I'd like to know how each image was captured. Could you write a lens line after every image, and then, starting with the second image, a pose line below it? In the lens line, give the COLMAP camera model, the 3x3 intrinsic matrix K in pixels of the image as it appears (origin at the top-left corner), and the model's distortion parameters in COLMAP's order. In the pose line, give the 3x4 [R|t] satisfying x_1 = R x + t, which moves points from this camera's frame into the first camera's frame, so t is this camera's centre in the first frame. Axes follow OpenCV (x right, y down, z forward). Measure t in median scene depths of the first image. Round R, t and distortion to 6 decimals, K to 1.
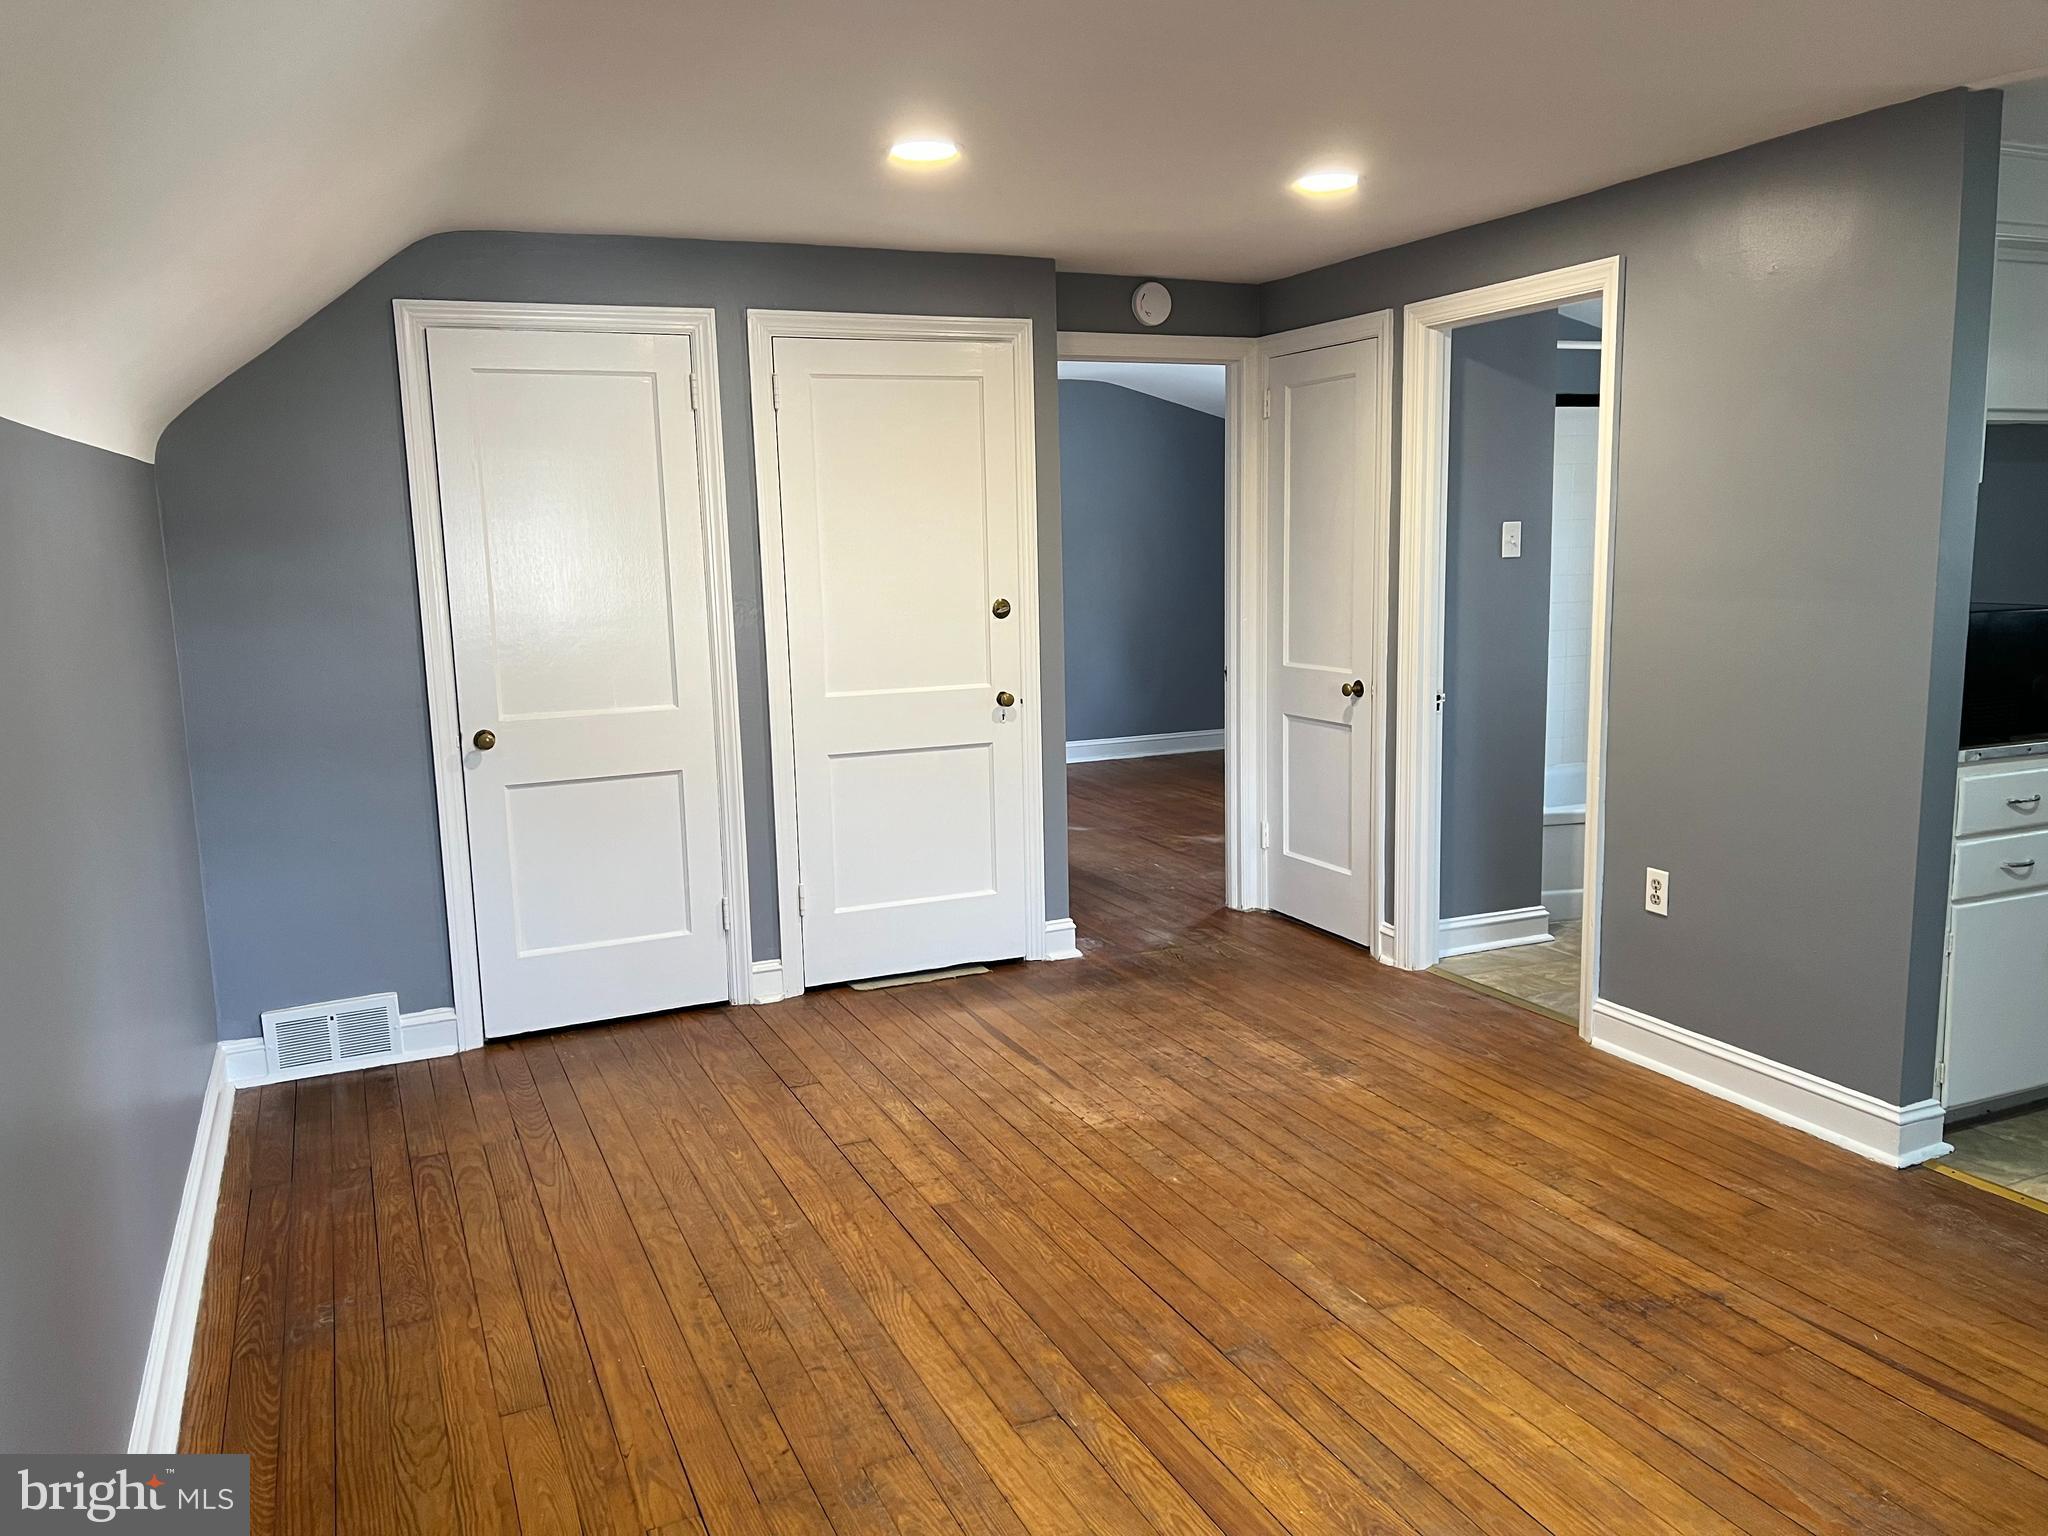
lens RADIAL K [[1539.4, 0, 1018.3], [0, 1539.4, 766.8], [0, 0, 1]] dist [0.067795, -0.074578]
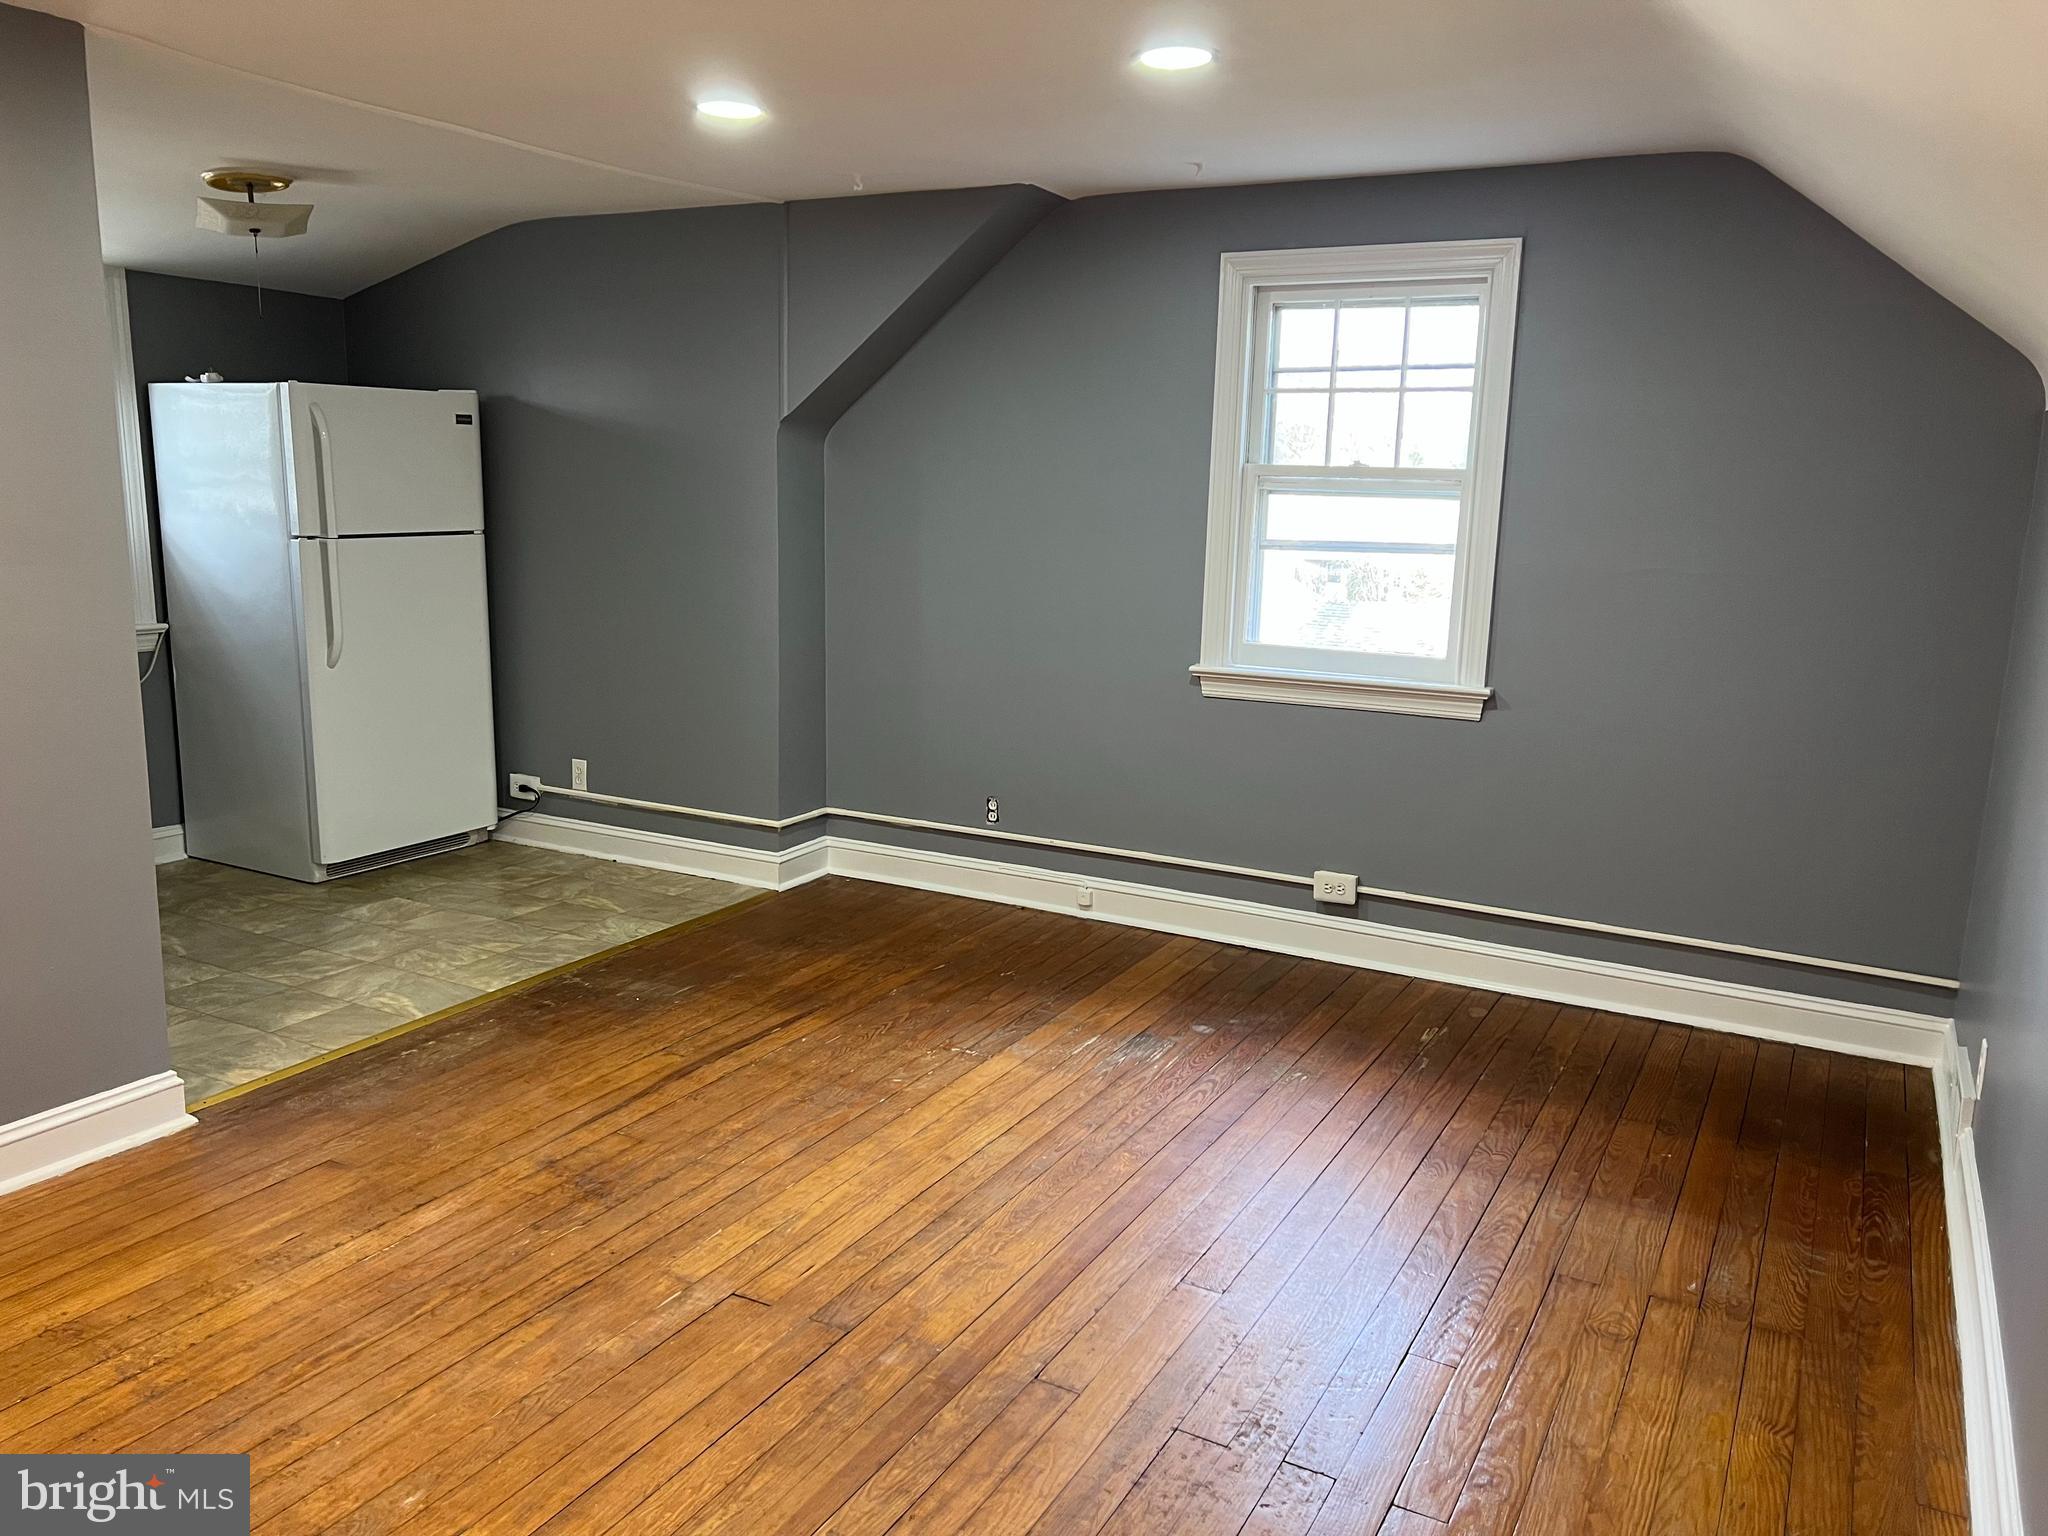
lens RADIAL K [[1539.4, 0, 1018.3], [0, 1539.4, 766.8], [0, 0, 1]] dist [0.067795, -0.074578]
pose [[-0.605926, -0.136261, 0.783764, -0.503175], [0.116624, 0.959362, 0.256952, -0.156195], [-0.786926, 0.247099, -0.565411, 1.069399]]
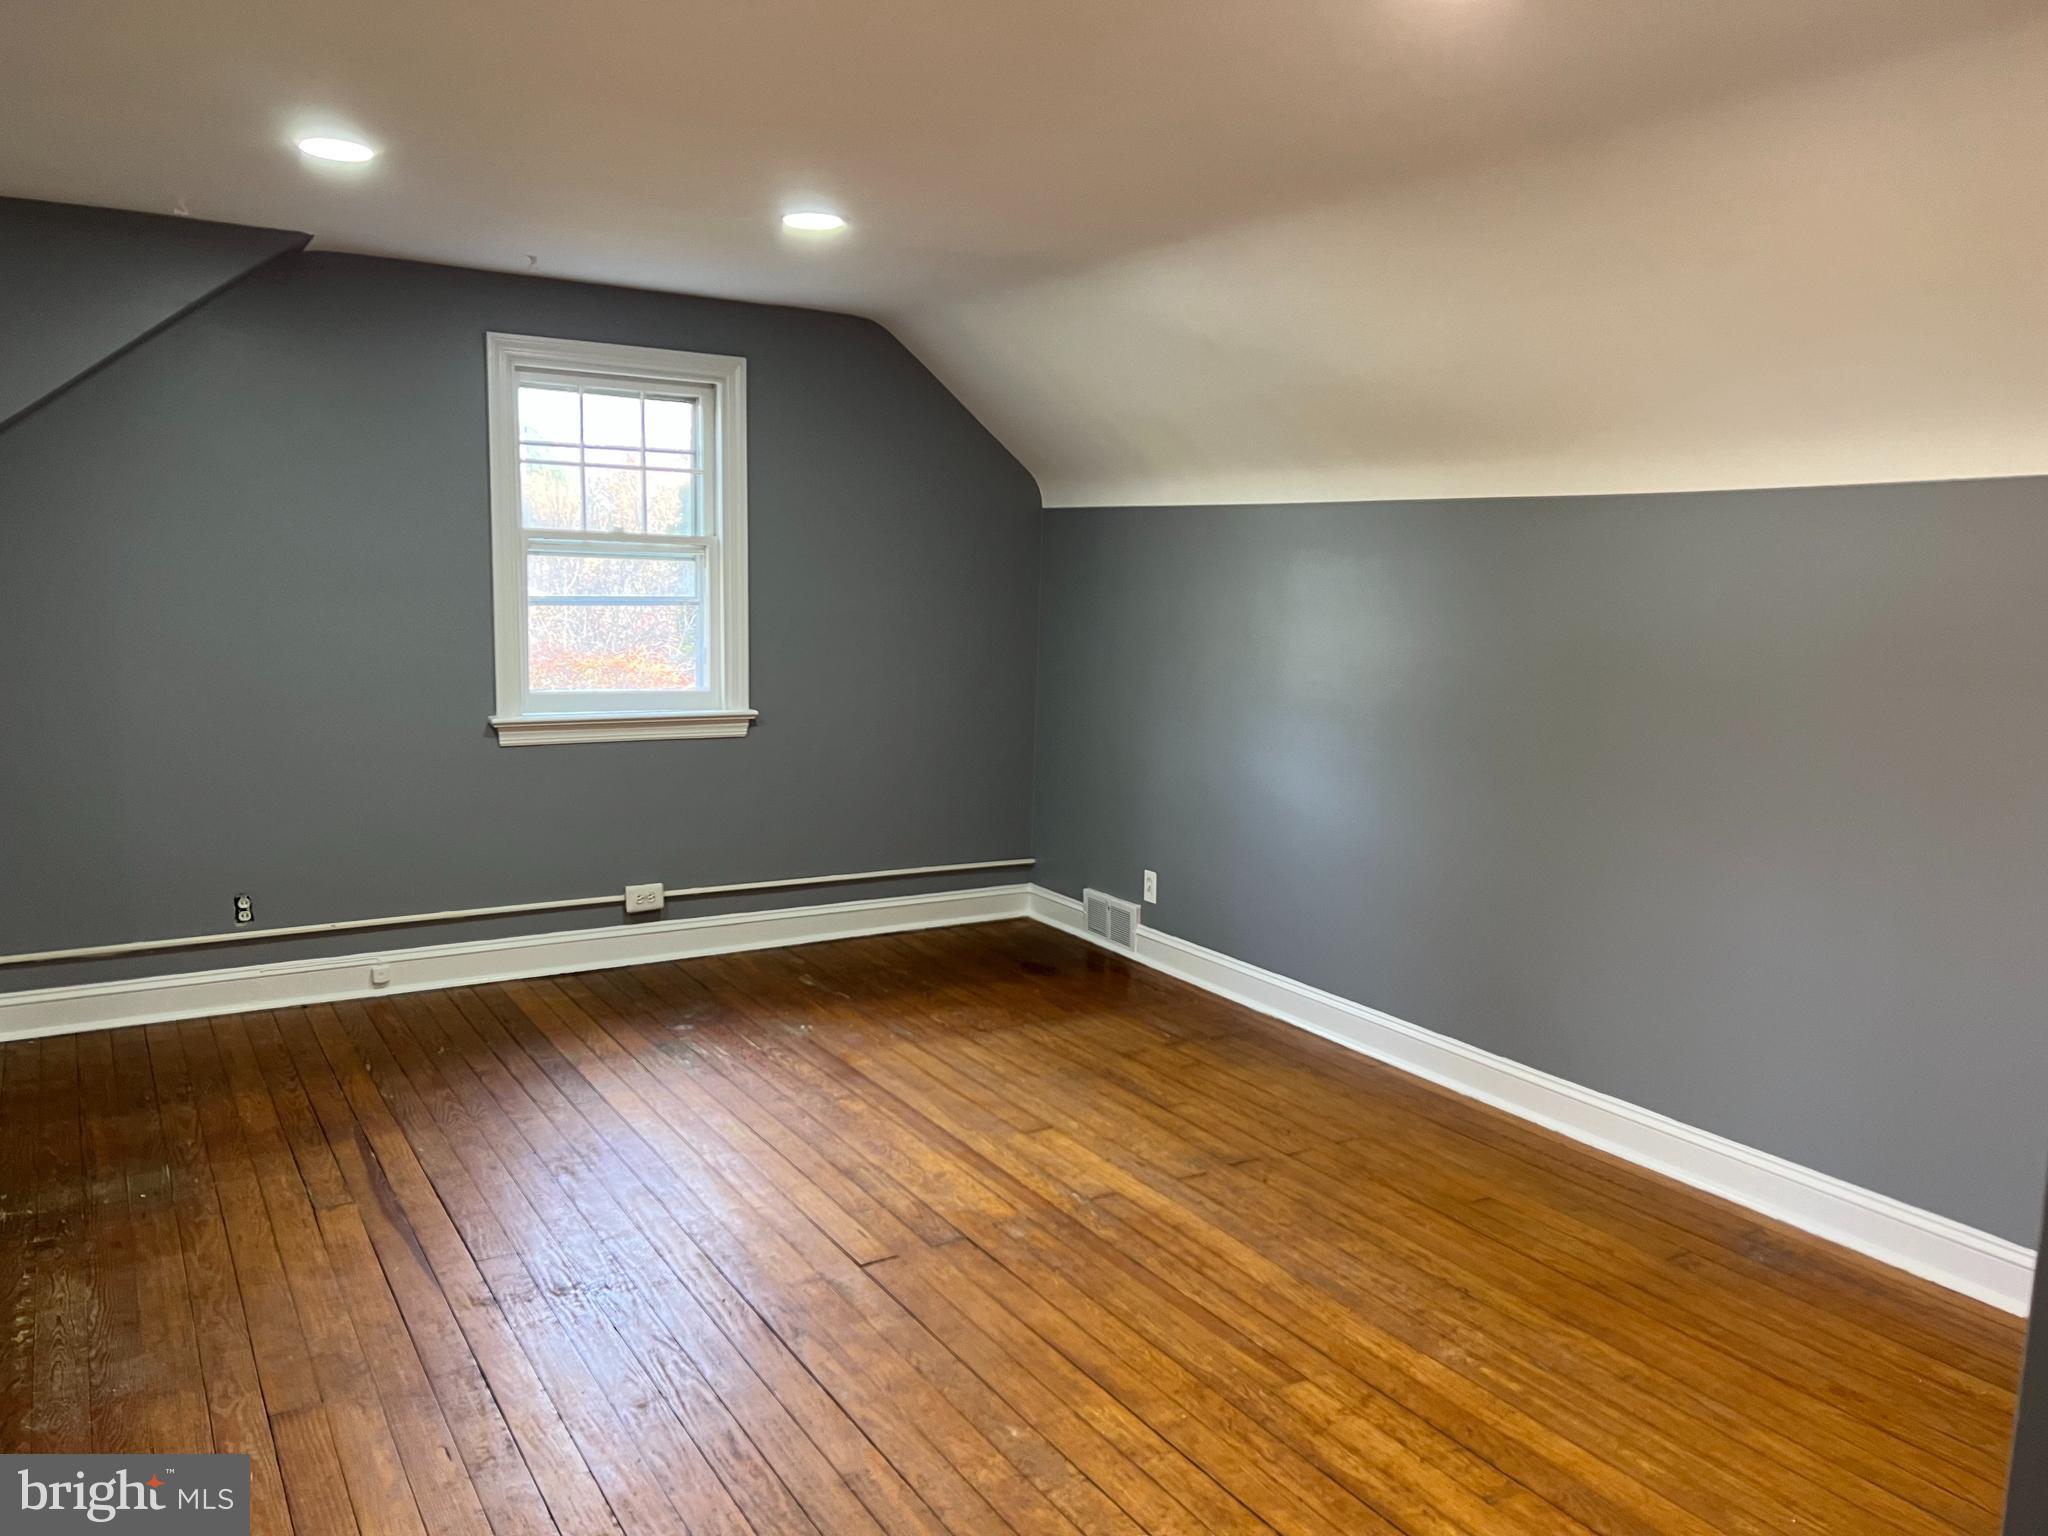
lens RADIAL K [[1516.5, 0, 1062.7], [0, 1516.5, 769.2], [0, 0, 1]] dist [0.033609, -0.067837]
pose [[-0.987851, 0.022623, -0.153747, 0.179628], [-0.022876, 0.957401, 0.287854, -0.244601], [0.153710, 0.287874, -0.945252, 1.570490]]
